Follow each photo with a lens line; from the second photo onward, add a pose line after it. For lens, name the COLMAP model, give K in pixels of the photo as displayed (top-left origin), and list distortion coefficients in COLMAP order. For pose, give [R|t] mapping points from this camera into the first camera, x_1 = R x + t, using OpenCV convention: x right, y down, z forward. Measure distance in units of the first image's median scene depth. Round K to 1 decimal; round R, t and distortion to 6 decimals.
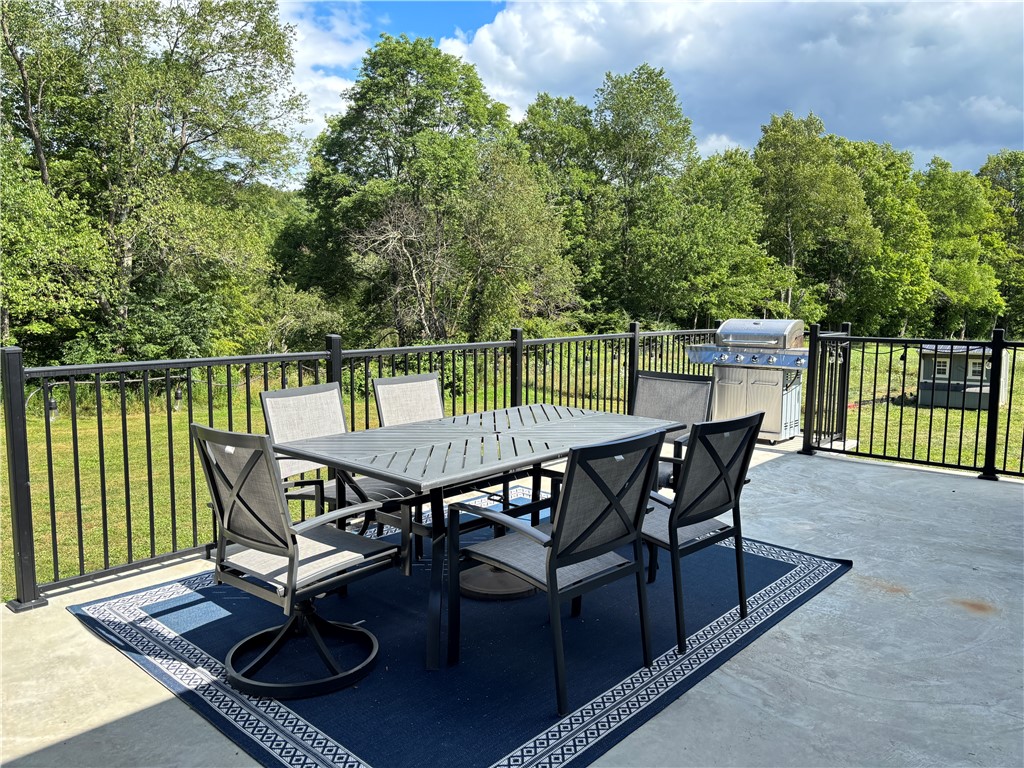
lens RADIAL K [[772.1, 0, 516.3], [0, 772.1, 388.5], [0, 0, 1]] dist [0.055852, -0.012710]
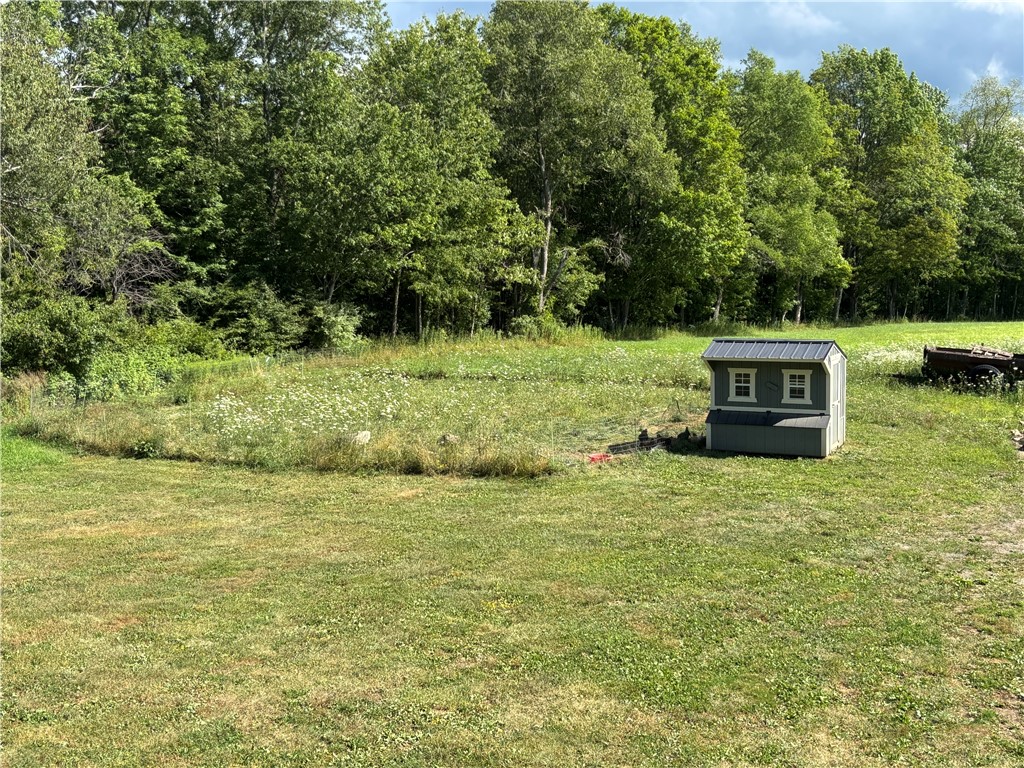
lens RADIAL K [[1206.7, 0, 508.1], [0, 1206.7, 382.0], [0, 0, 1]] dist [0.101552, 0.000000]
pose [[0.963013, -0.026166, 0.268181, 0.067733], [0.029227, 0.999545, -0.007428, -0.015360], [-0.267865, 0.014992, 0.963340, 0.087359]]
